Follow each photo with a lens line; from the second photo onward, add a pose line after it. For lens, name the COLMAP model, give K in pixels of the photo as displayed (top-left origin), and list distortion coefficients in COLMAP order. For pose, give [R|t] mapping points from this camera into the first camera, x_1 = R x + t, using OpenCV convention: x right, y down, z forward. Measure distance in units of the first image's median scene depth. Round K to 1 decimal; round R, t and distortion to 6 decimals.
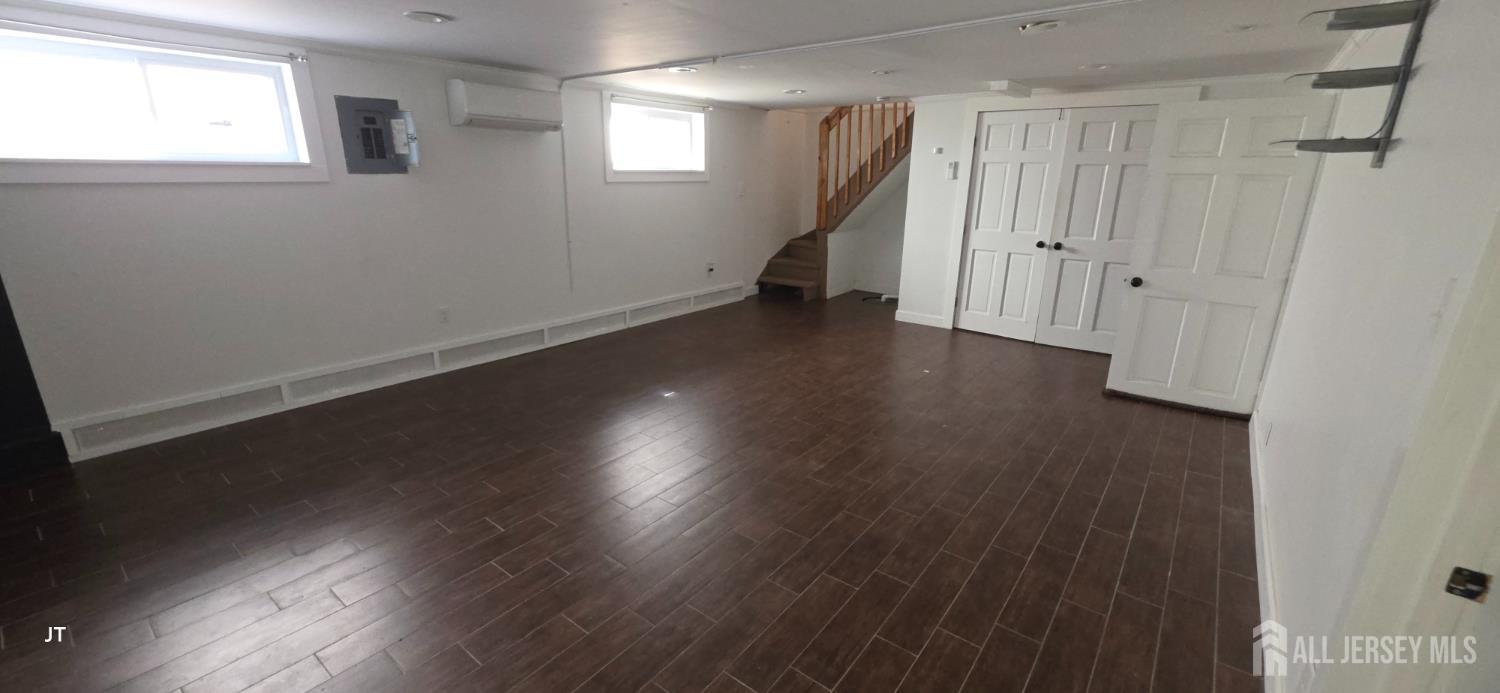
lens RADIAL K [[598.5, 0, 740.0], [0, 598.5, 349.3], [0, 0, 1]] dist [0.001797, -0.000101]
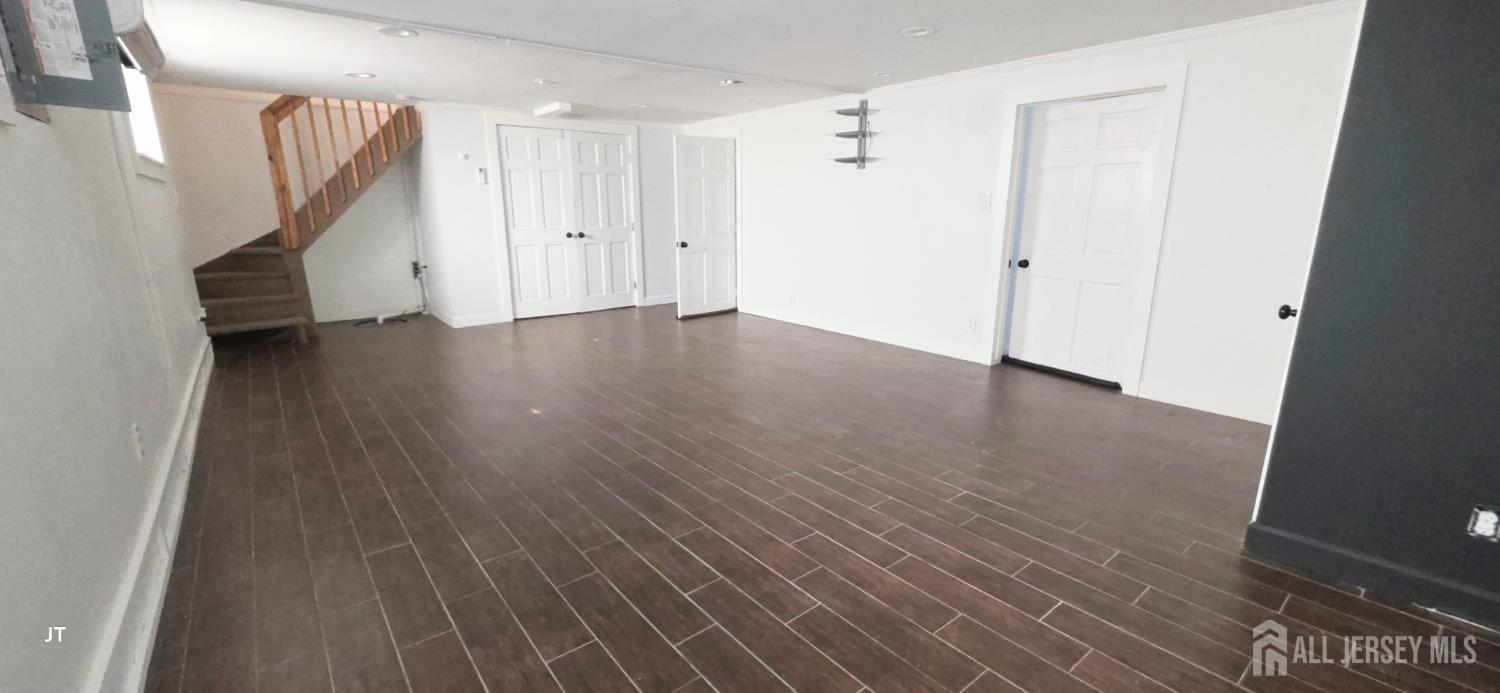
lens RADIAL K [[598.5, 0, 740.0], [0, 598.5, 349.3], [0, 0, 1]] dist [0.001797, -0.000101]
pose [[0.230639, -0.239844, 0.943017, -0.625049], [0.285351, 0.943207, 0.170103, -0.055287], [-0.930259, 0.229858, 0.285980, 0.331873]]
